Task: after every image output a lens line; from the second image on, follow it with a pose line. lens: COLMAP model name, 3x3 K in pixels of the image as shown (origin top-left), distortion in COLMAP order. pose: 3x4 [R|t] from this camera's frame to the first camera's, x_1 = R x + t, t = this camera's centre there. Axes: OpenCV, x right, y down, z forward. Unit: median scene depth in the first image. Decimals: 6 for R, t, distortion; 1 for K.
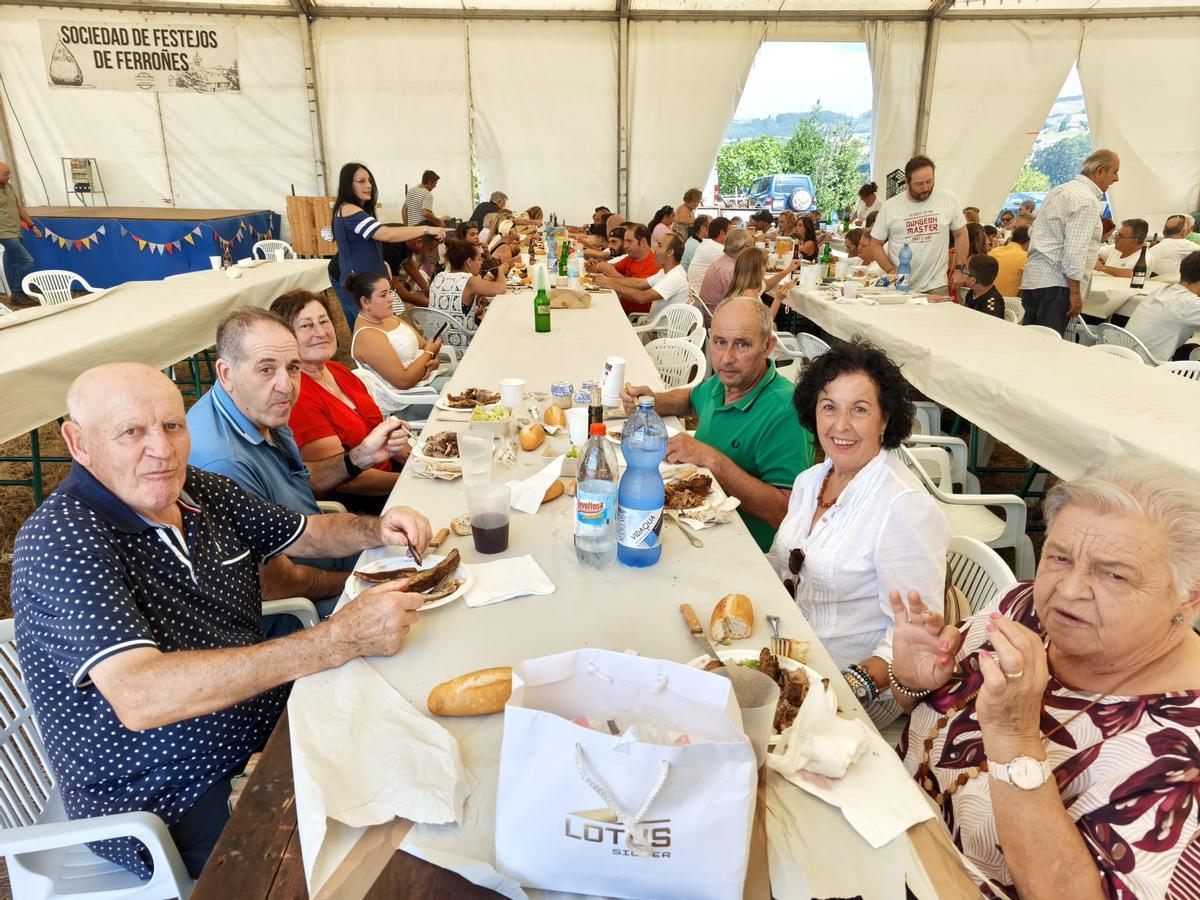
lens RADIAL K [[768.1, 0, 626.5], [0, 768.1, 444.9], [0, 0, 1]] dist [0.003674, 0.002504]
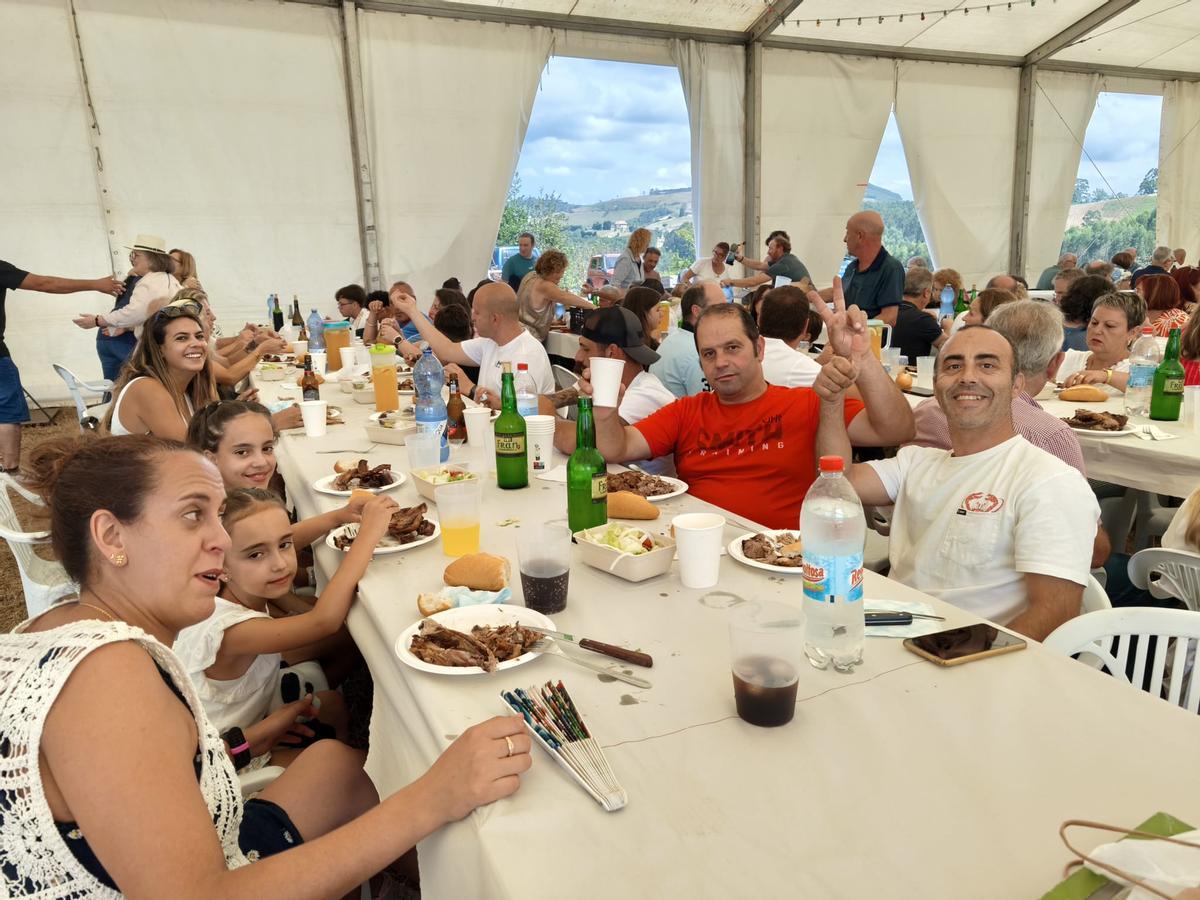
lens RADIAL K [[764.9, 0, 600.0], [0, 764.9, 450.0], [0, 0, 1]] dist [0.004395, 0.003607]
pose [[0.927312, -0.108470, 0.358227, -0.160455], [0.140552, 0.987958, -0.064687, -0.206476], [-0.346896, 0.110334, 0.931391, 0.705934]]
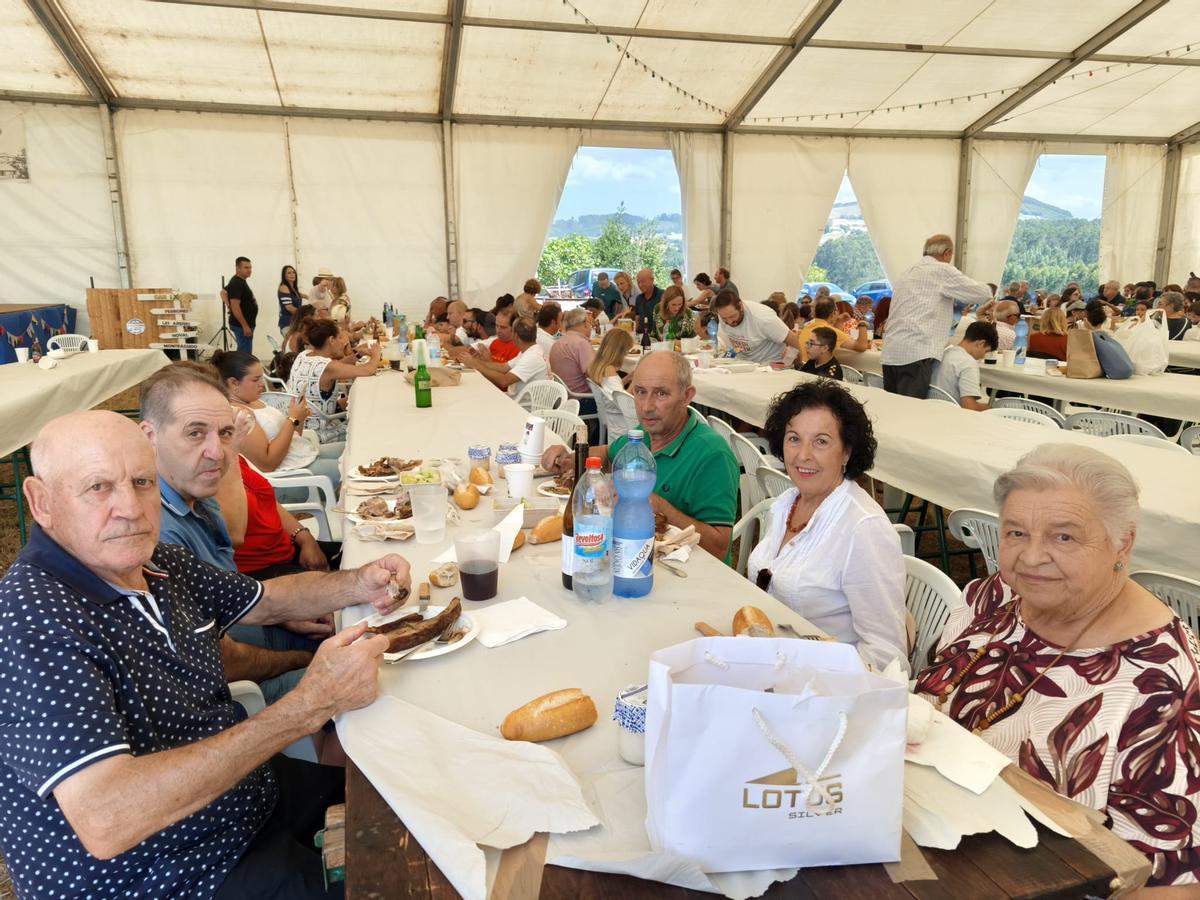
lens RADIAL K [[763.4, 0, 609.0], [0, 763.4, 447.9], [0, 0, 1]] dist [0.005049, -0.003789]
pose [[0.976938, -0.051116, 0.207315, -0.051798], [0.073713, 0.991969, -0.102781, 0.015083], [-0.200396, 0.115693, 0.972860, -0.000292]]
